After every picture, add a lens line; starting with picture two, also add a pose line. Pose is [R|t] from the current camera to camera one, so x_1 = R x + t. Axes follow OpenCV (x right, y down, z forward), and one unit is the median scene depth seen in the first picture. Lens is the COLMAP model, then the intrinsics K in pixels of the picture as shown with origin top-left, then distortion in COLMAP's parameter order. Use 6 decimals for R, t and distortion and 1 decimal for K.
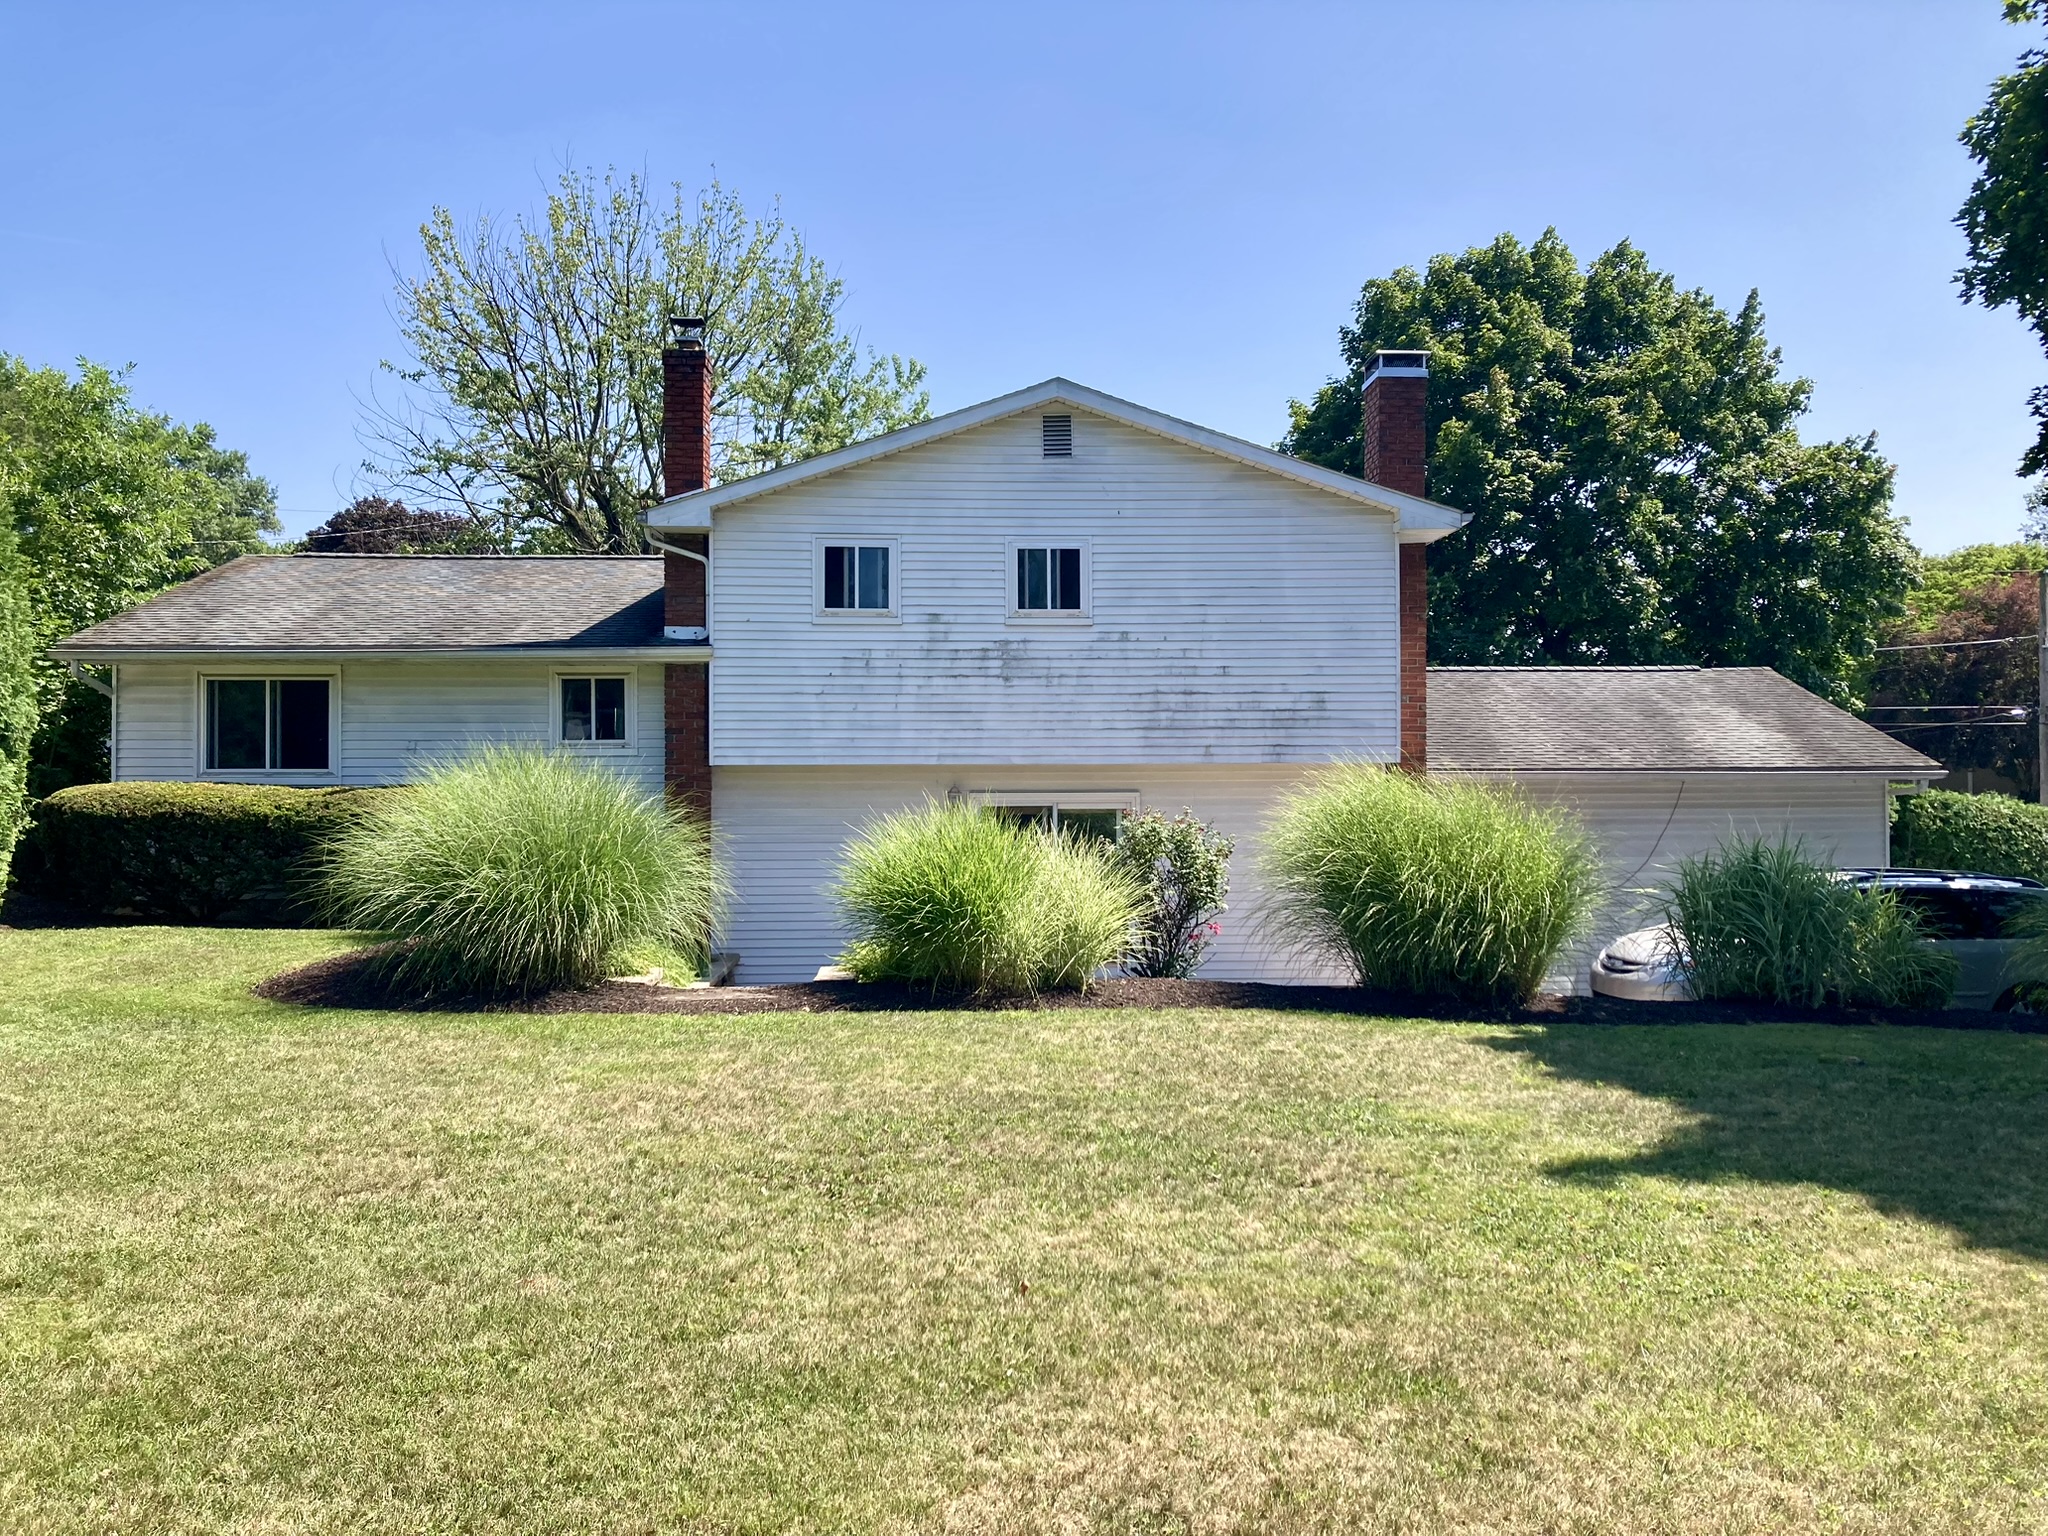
lens RADIAL K [[1661.3, 0, 1025.5], [0, 1661.3, 779.1], [0, 0, 1]] dist [0.041105, -0.007747]
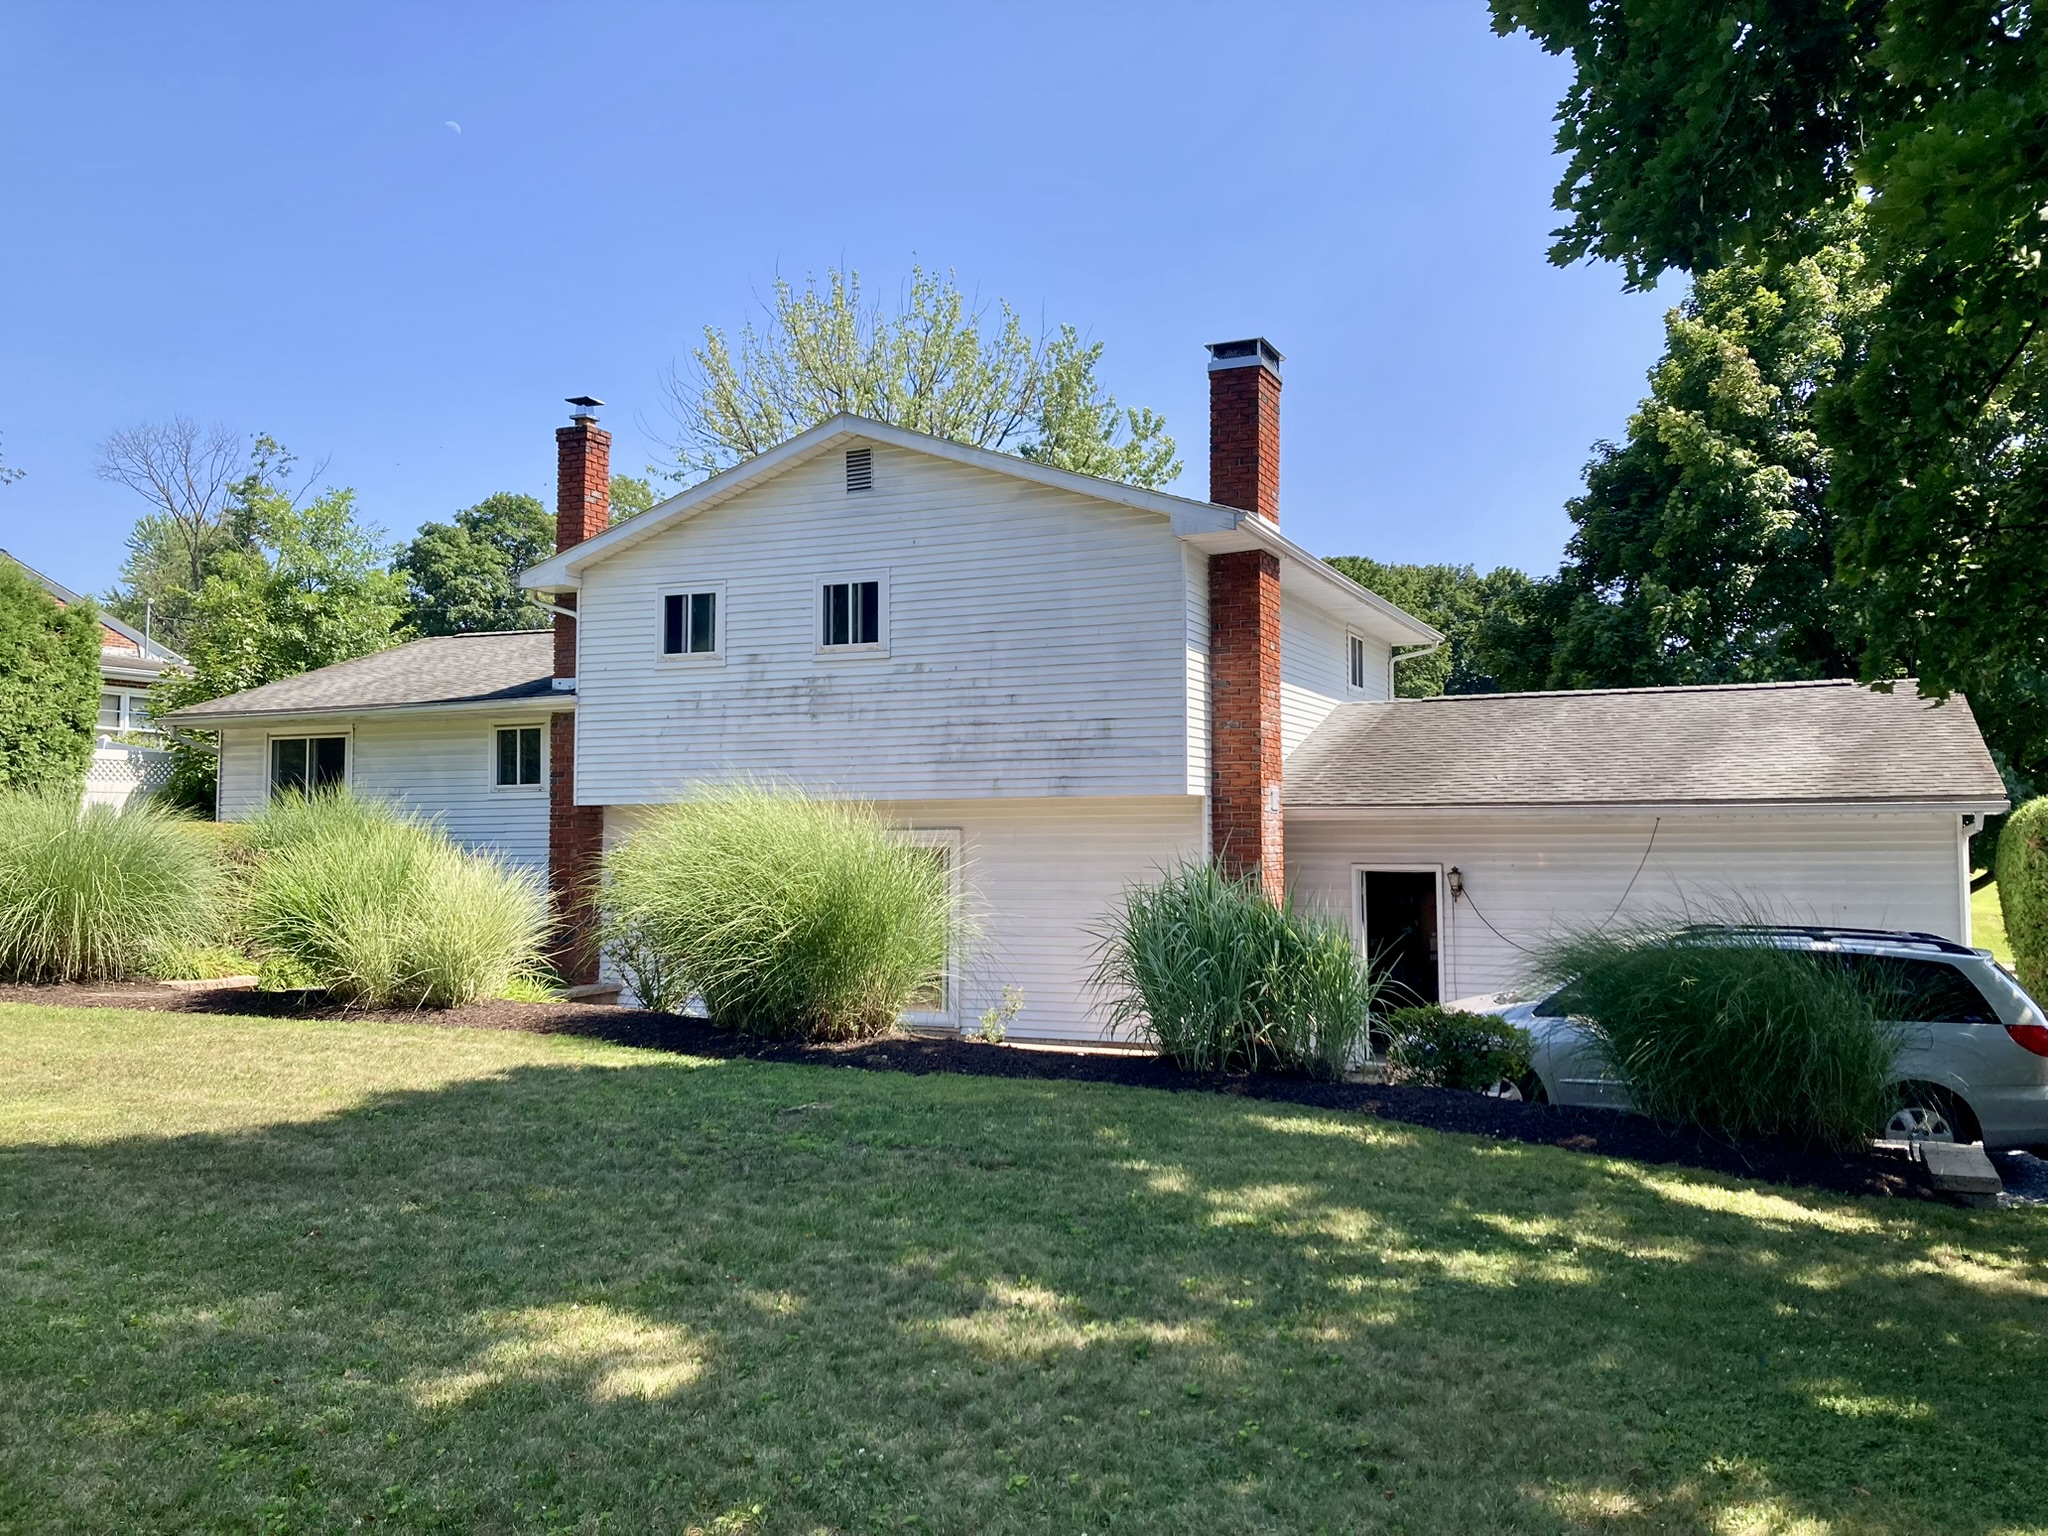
lens RADIAL K [[1661.3, 0, 1025.8], [0, 1661.3, 758.1], [0, 0, 1]] dist [0.041105, -0.007747]
pose [[0.896872, -0.023026, -0.441690, 0.542491], [-0.002804, 0.998328, -0.057737, 0.022444], [0.442281, 0.053021, 0.895308, 0.163660]]
